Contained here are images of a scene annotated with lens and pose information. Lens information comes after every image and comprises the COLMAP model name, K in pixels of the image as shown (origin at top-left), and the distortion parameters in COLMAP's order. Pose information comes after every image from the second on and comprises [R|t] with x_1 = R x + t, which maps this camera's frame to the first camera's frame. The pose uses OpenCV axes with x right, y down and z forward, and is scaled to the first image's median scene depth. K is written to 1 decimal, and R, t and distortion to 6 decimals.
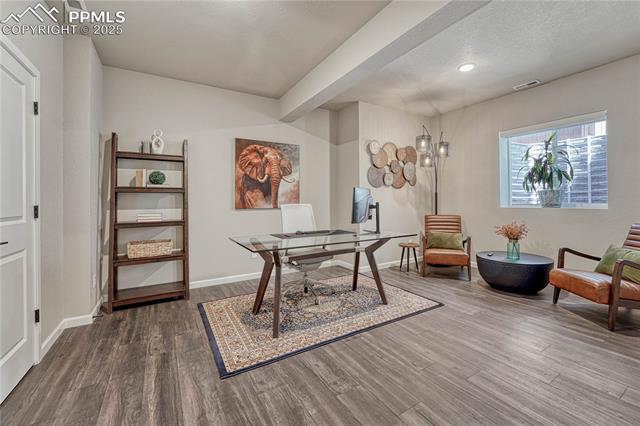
lens RADIAL K [[266.8, 0, 320.3], [0, 266.8, 204.7], [0, 0, 1]] dist [-0.010507, 0.000353]
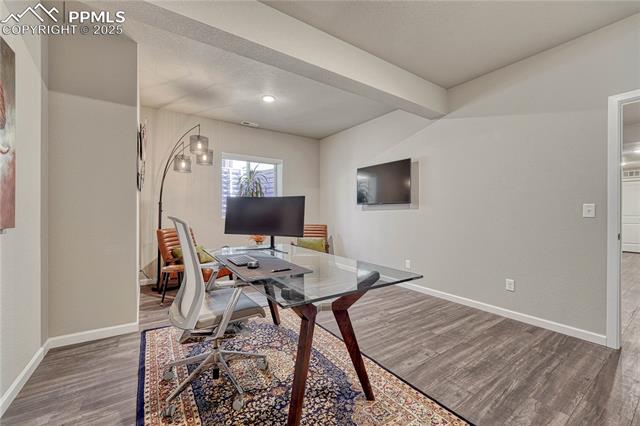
lens RADIAL K [[263.9, 0, 323.7], [0, 263.9, 210.5], [0, 0, 1]] dist [-0.008621, 0.000105]
pose [[-0.065508, 0.012442, 0.997774, -1.001372], [0.009792, 0.999882, -0.011825, -0.006632], [-0.997804, 0.008995, -0.065622, 1.335324]]
